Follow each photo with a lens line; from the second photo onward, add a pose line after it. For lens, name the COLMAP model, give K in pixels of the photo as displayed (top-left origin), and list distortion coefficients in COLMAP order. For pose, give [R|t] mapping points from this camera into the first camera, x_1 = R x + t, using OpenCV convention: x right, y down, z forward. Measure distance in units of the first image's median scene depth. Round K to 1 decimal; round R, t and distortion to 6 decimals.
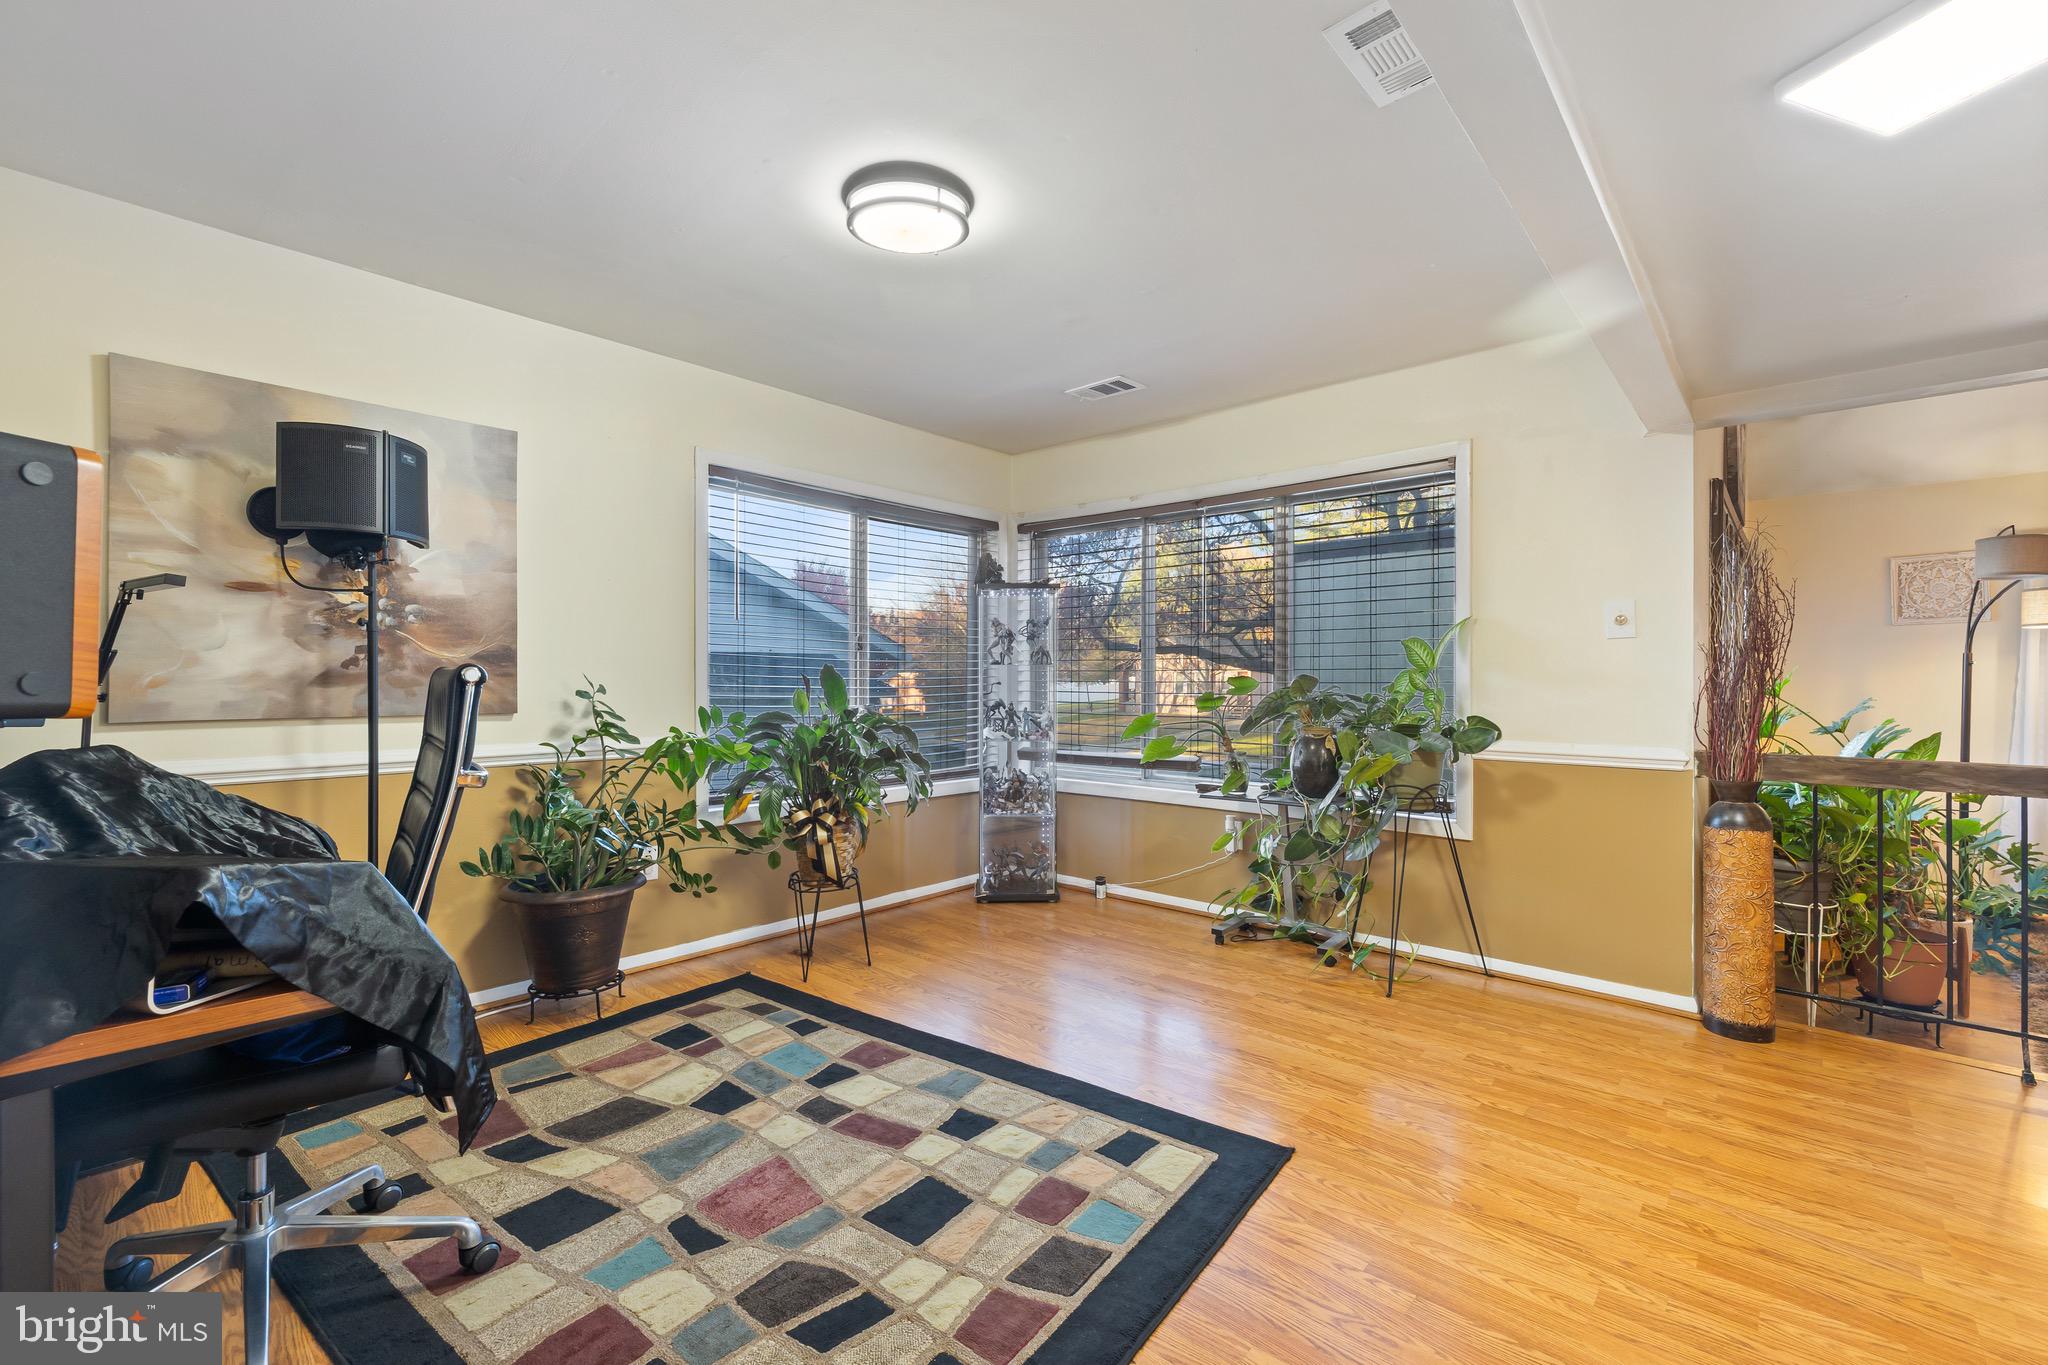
lens RADIAL K [[870.7, 0, 1024.0], [0, 870.7, 682.5], [0, 0, 1]] dist [-0.000315, -0.000101]
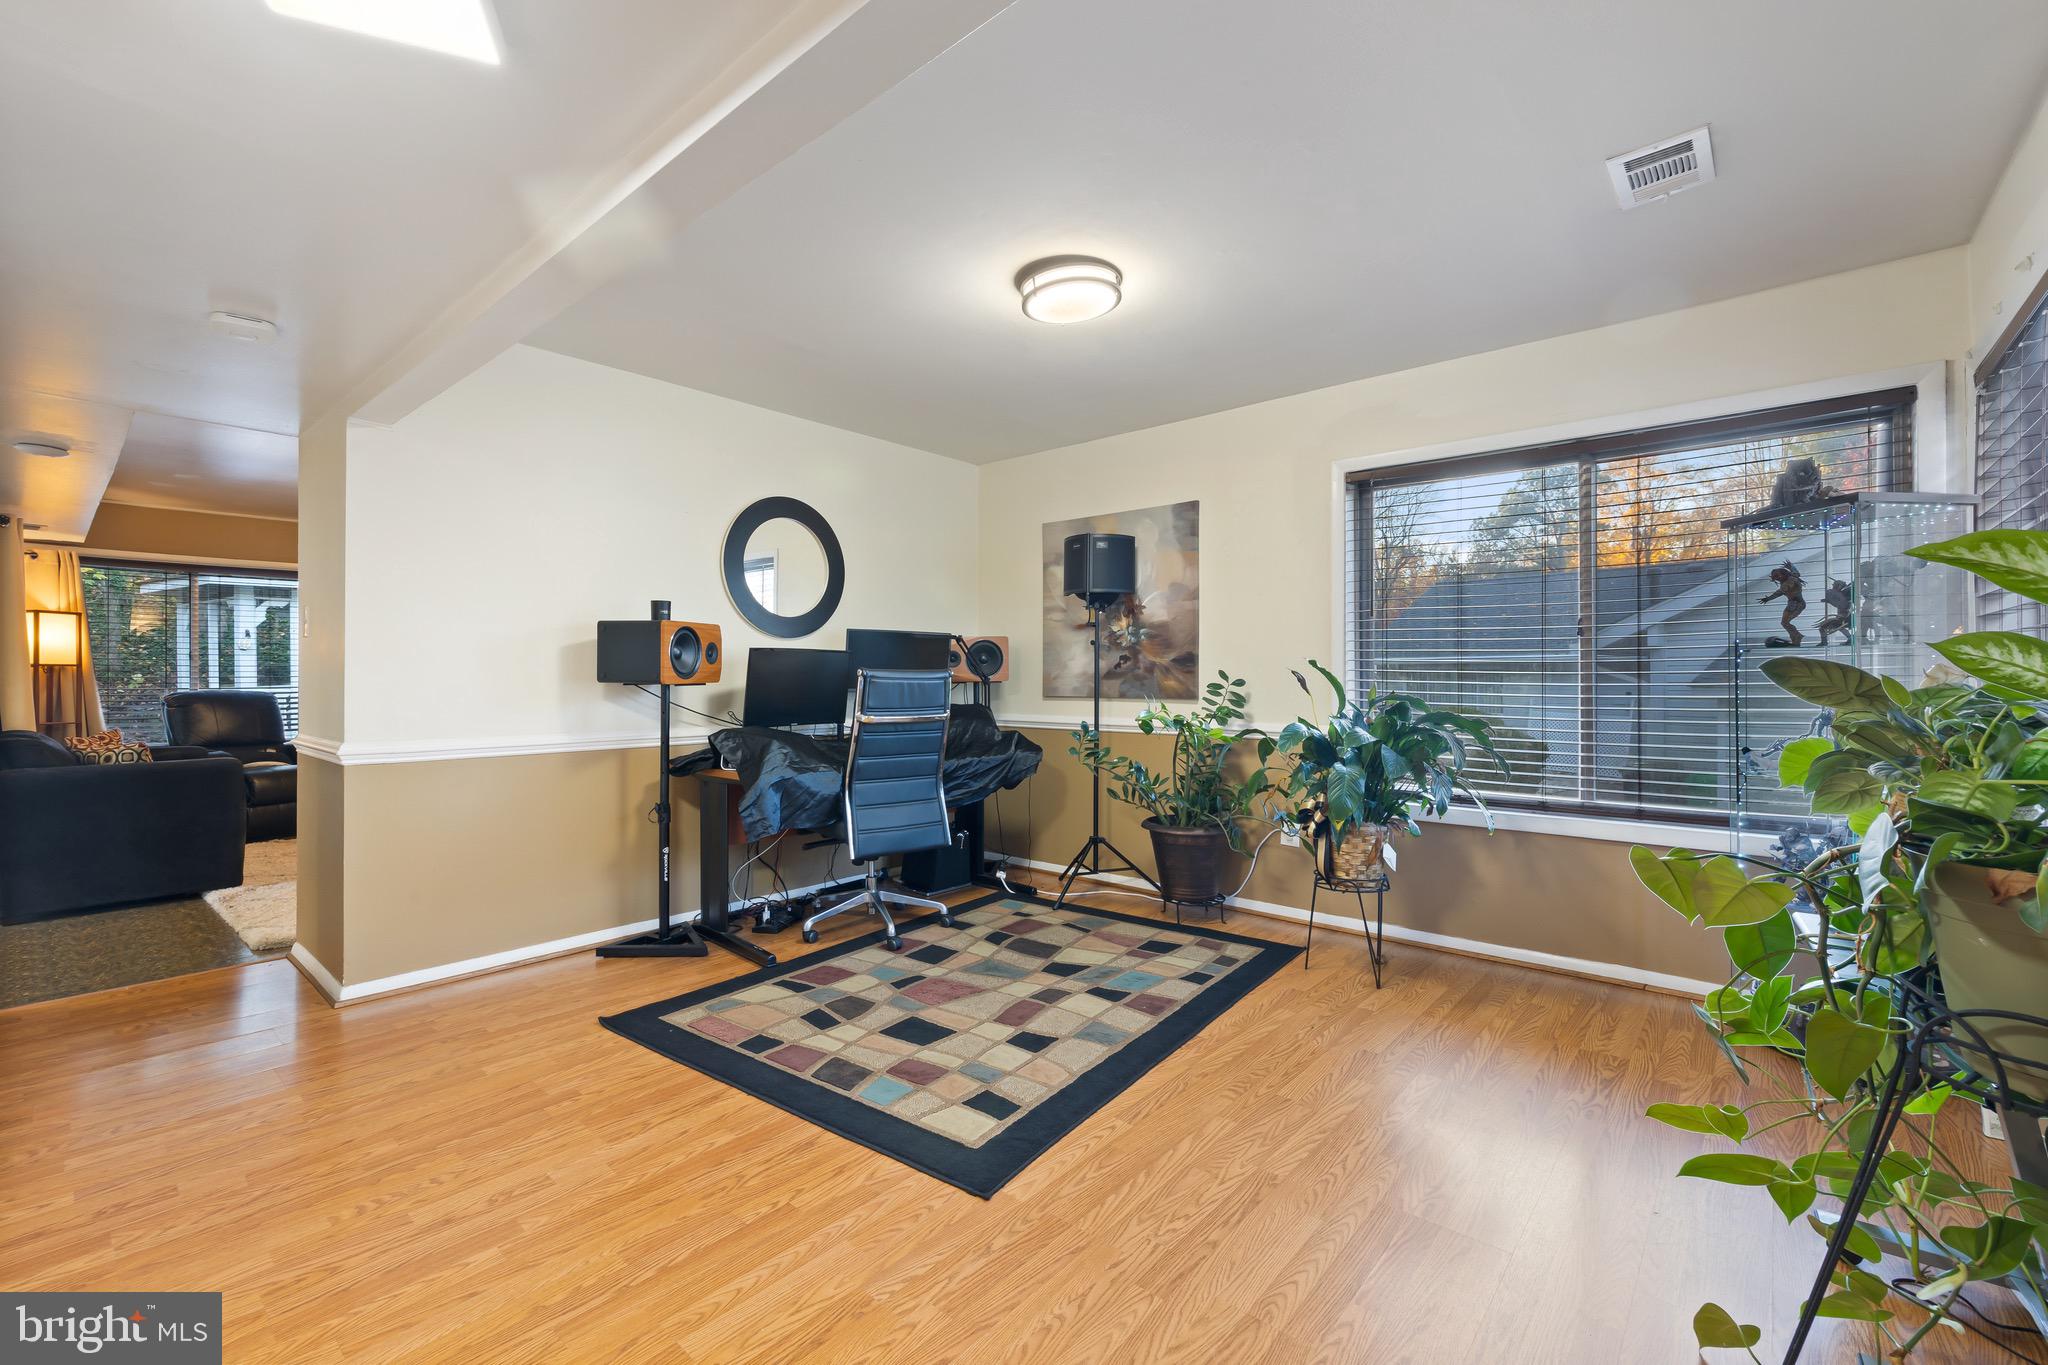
lens RADIAL K [[859.6, 0, 1020.2], [0, 859.6, 676.1], [0, 0, 1]] dist [0.003607, 0.000397]
pose [[0.012237, -0.002426, -0.999922, 0.956206], [-0.002323, 0.999994, -0.002454, 0.002212], [0.999922, 0.002353, 0.012231, 0.818133]]
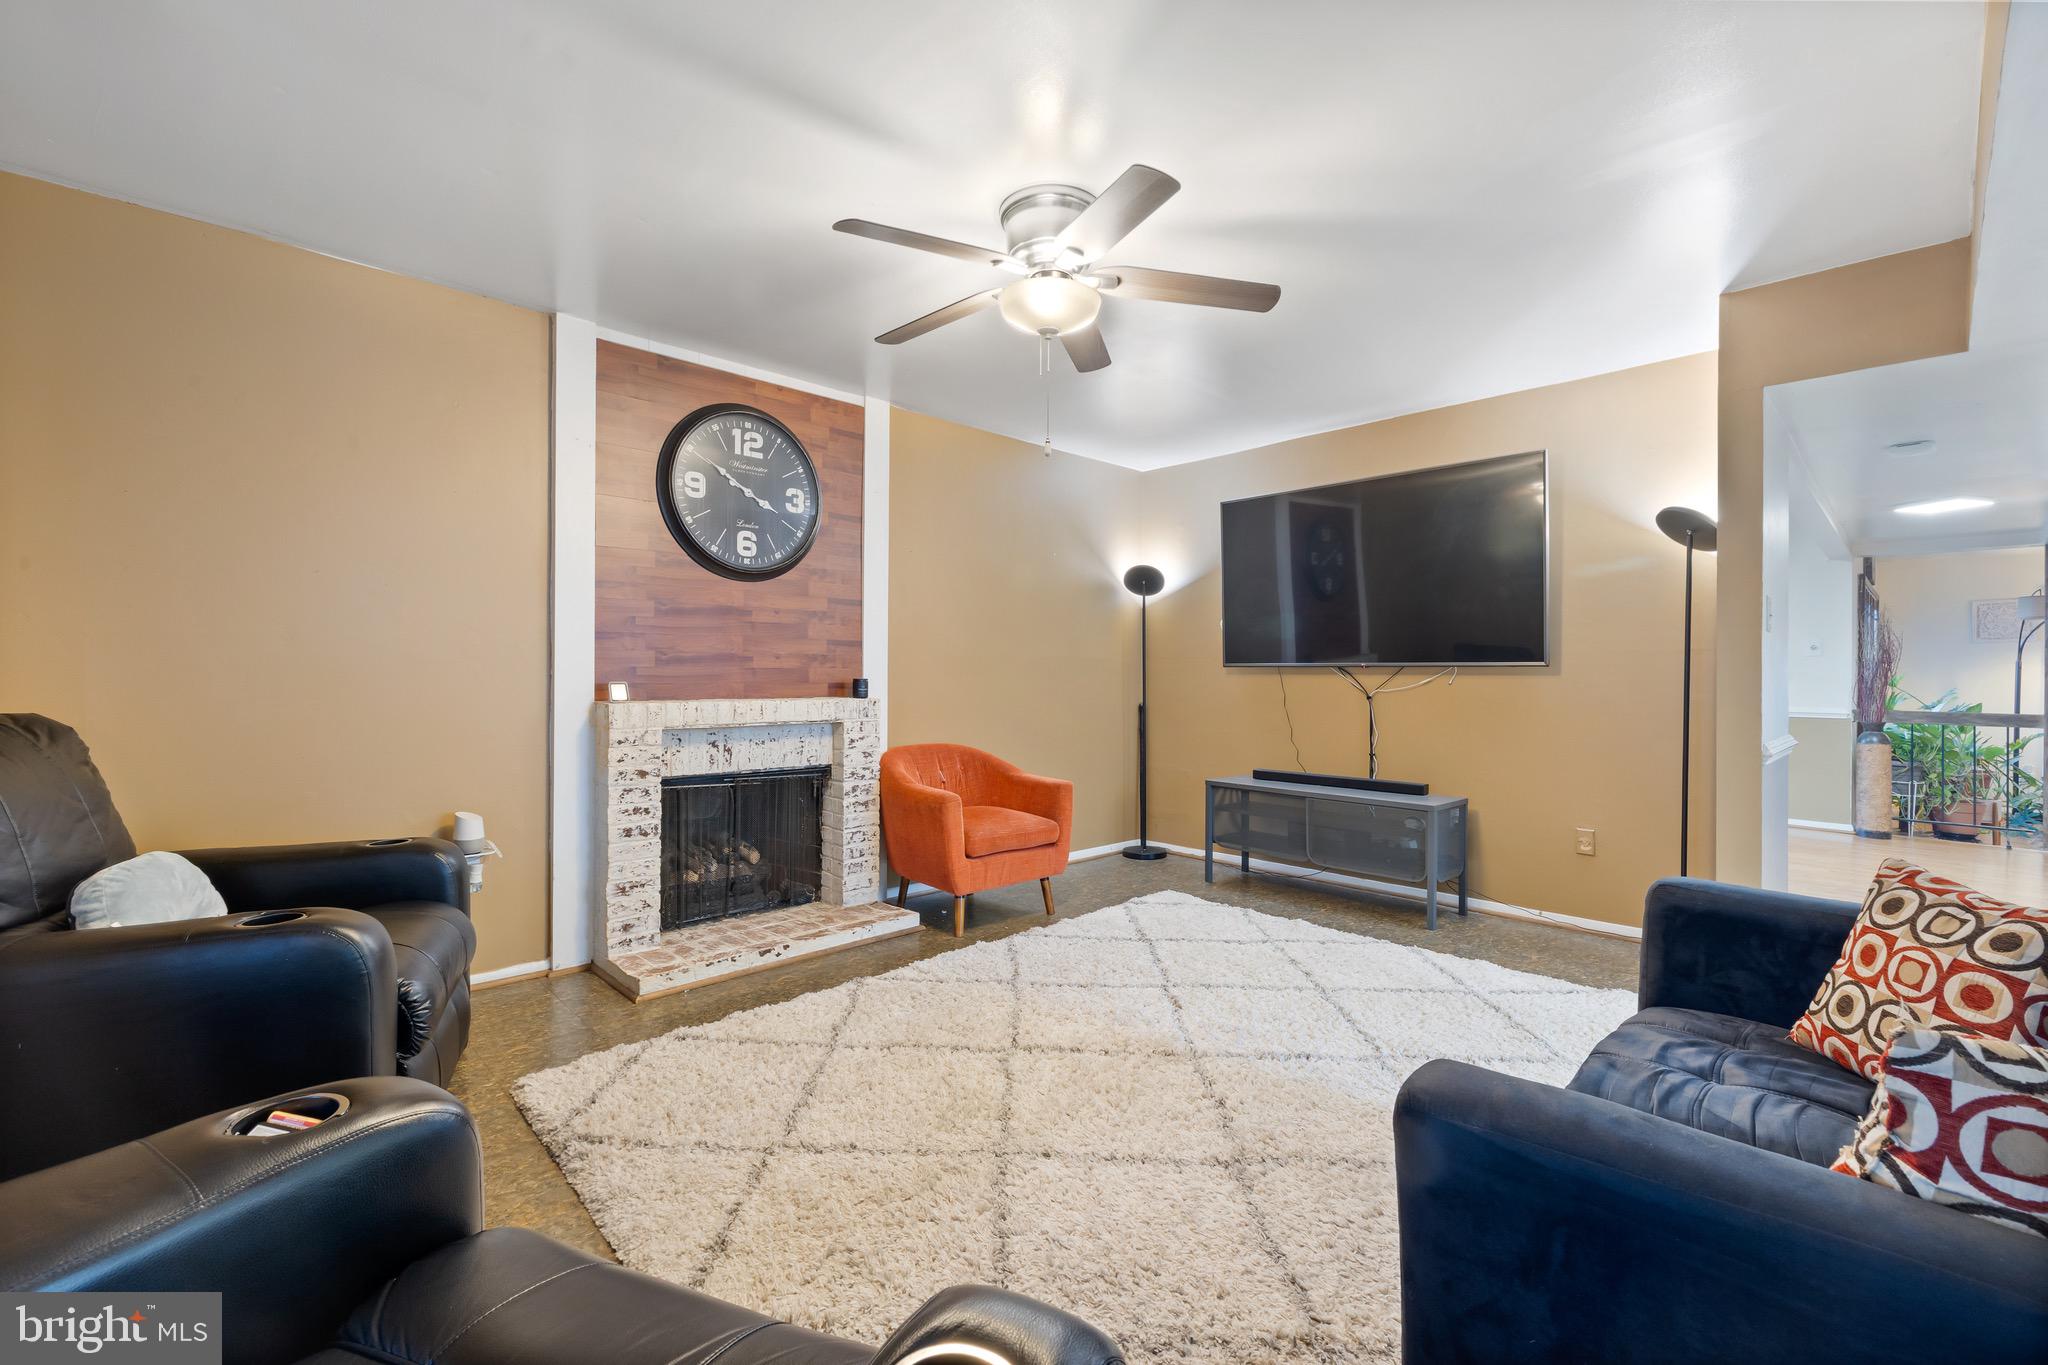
lens RADIAL K [[864.3, 0, 1016.1], [0, 864.3, 675.4], [0, 0, 1]] dist [0.002054, 0.000291]
pose [[0.996667, 0.003289, -0.081507, -1.264322], [-0.003494, 0.999991, -0.002363, 0.007121], [0.081499, 0.002640, 0.996670, -1.477514]]
